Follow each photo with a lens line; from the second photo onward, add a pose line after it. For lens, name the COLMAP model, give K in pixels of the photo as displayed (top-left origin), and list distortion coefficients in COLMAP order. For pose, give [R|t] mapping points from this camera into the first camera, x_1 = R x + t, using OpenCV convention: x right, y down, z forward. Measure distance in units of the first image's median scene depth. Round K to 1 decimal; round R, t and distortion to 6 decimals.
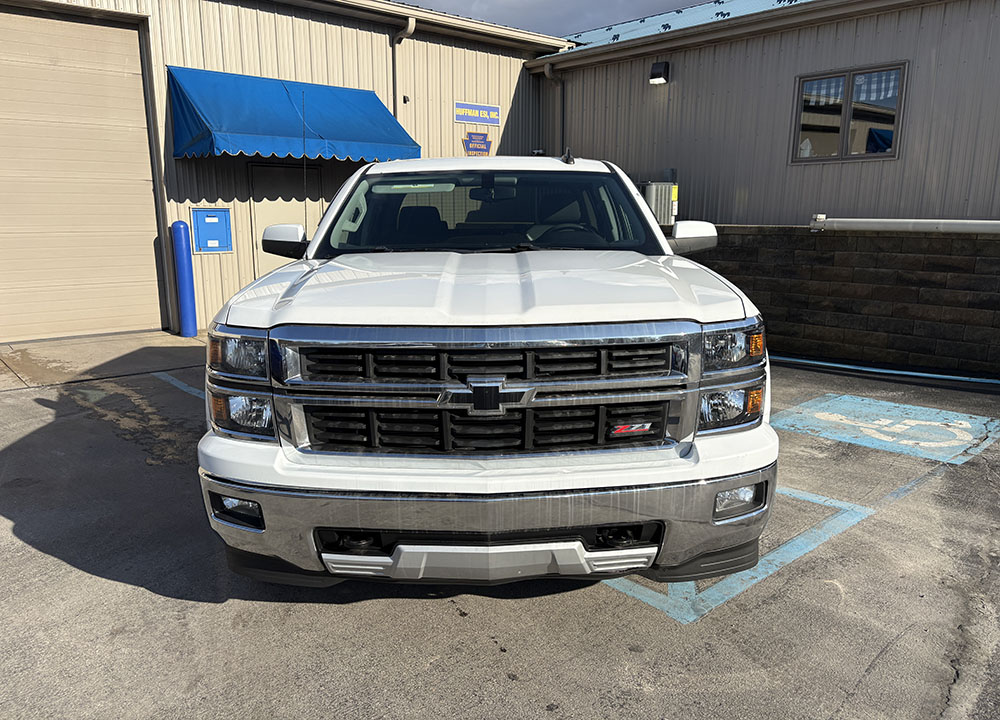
lens RADIAL K [[747.7, 0, 500.4], [0, 747.7, 364.6], [0, 0, 1]] dist [0.035349, -0.032557]
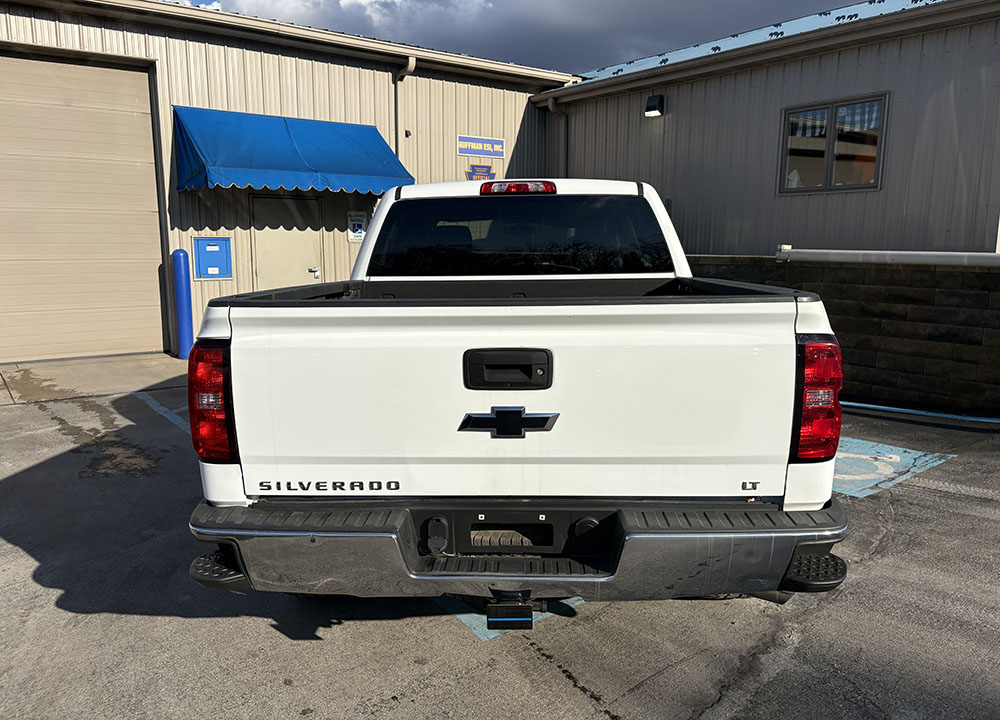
lens RADIAL K [[751.9, 0, 500.0], [0, 751.9, 360.0], [0, 0, 1]] dist [0.014020, -0.003733]
pose [[0.996912, 0.014726, -0.077134, 0.100019], [-0.018154, 0.998870, -0.043930, 0.002232], [0.076400, 0.045194, 0.996052, -0.011884]]
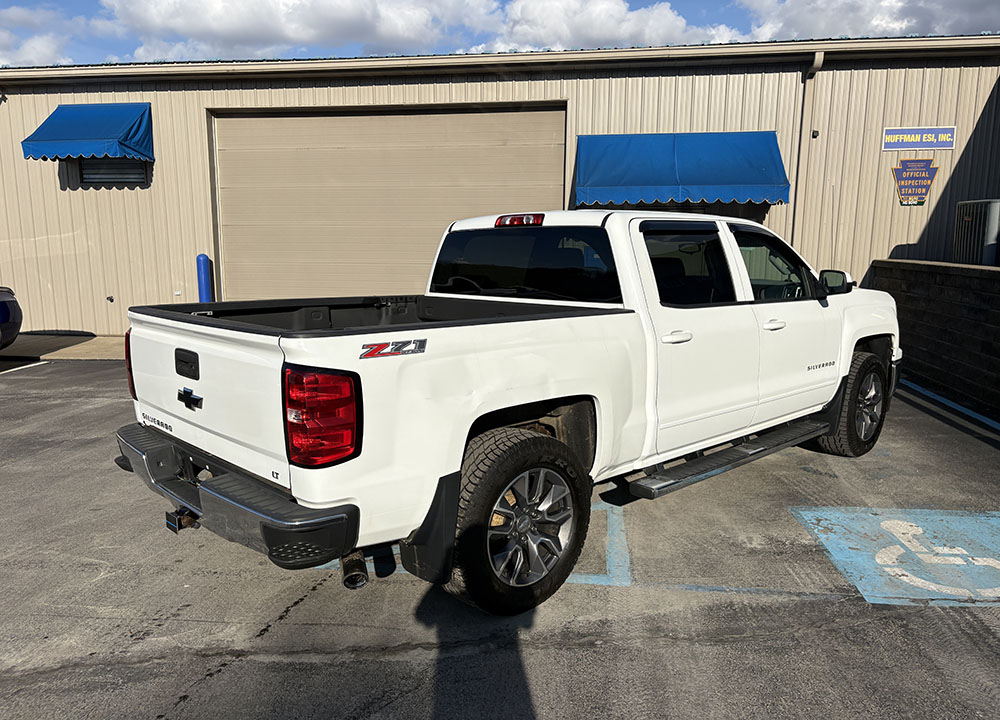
lens RADIAL K [[747.7, 0, 500.4], [0, 747.7, 364.6], [0, 0, 1]] dist [0.035349, -0.032557]
pose [[0.655093, 0.126878, -0.744819, 0.433392], [-0.149844, 0.988035, 0.036517, -0.038505], [0.740540, 0.087685, 0.666267, 0.088518]]
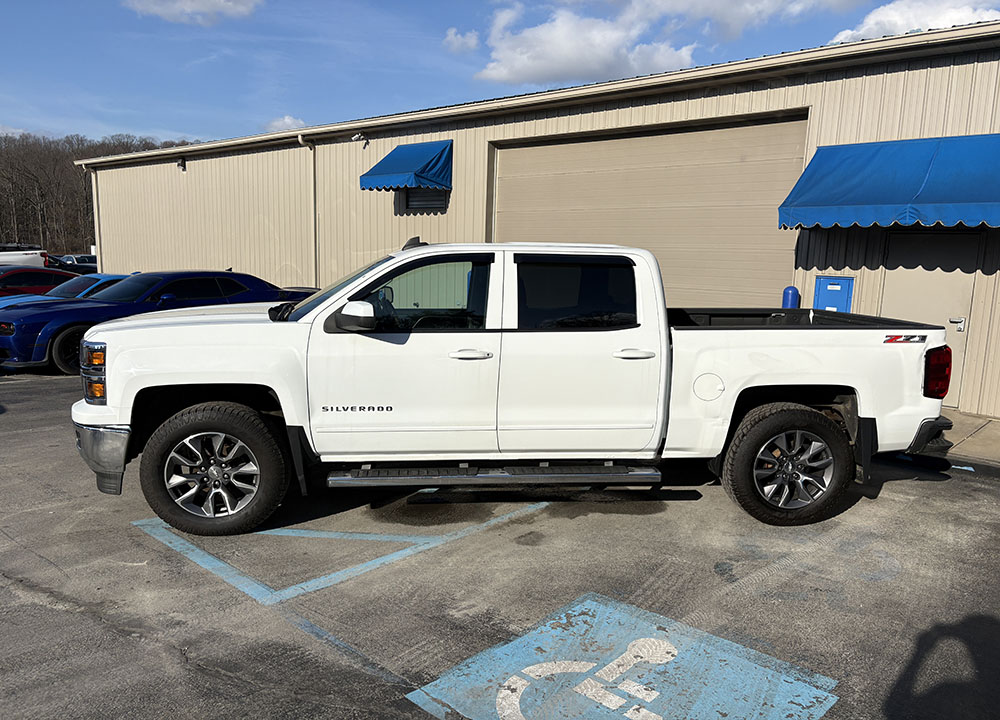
lens RADIAL K [[756.9, 0, 515.8], [0, 756.9, 357.4], [0, 0, 1]] dist [0.032598, -0.009480]
pose [[0.116469, 0.143984, -0.982702, 0.593514], [-0.221099, 0.968366, 0.115679, -0.123701], [0.968272, 0.203802, 0.144620, 0.447904]]
